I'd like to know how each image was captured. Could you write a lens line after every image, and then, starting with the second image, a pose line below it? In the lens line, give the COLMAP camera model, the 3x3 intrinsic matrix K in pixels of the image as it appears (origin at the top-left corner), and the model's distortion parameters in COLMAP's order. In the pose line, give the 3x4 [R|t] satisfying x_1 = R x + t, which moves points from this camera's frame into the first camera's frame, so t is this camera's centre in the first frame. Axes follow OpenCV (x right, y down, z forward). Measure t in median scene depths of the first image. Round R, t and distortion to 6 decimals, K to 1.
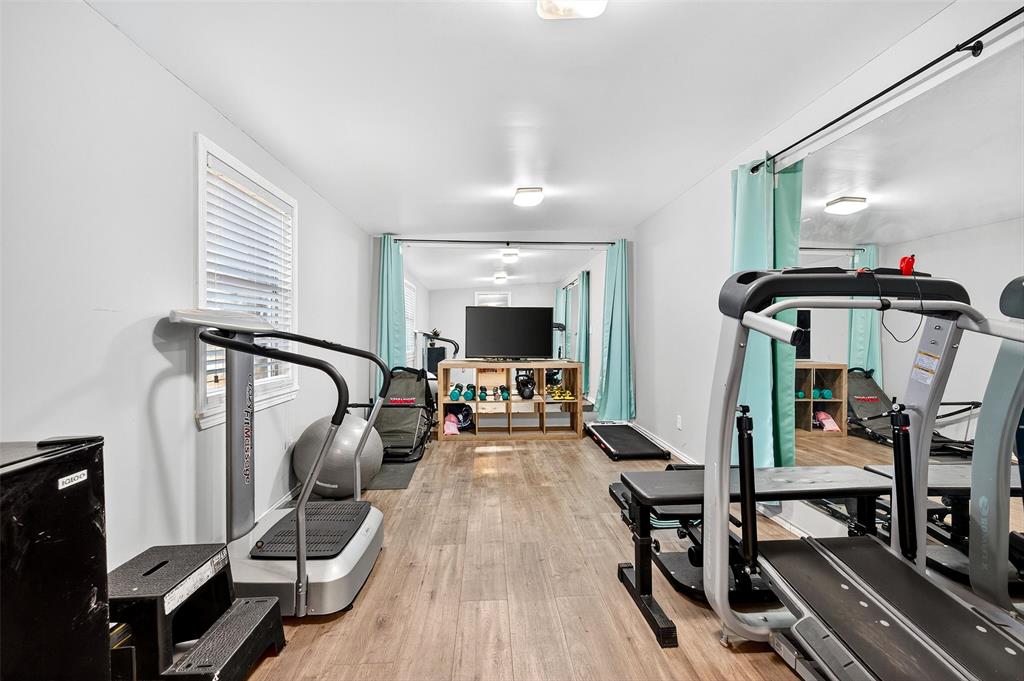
lens RADIAL K [[411.7, 0, 512.0], [0, 411.7, 334.0], [0, 0, 1]] dist [0.002341, 0.000107]
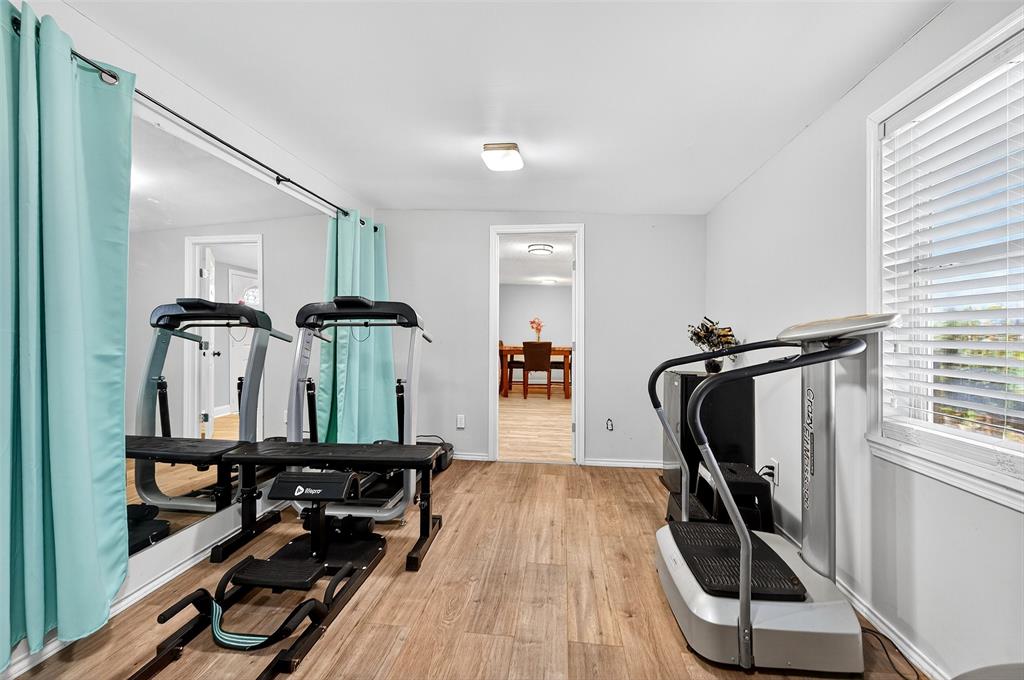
lens RADIAL K [[411.7, 0, 512.0], [0, 411.7, 333.5], [0, 0, 1]] dist [0.002341, 0.000107]
pose [[-0.983168, -0.004598, 0.182645, -0.179218], [-0.003399, 0.999971, 0.006875, -0.025631], [-0.182671, 0.006138, -0.983155, 2.115572]]
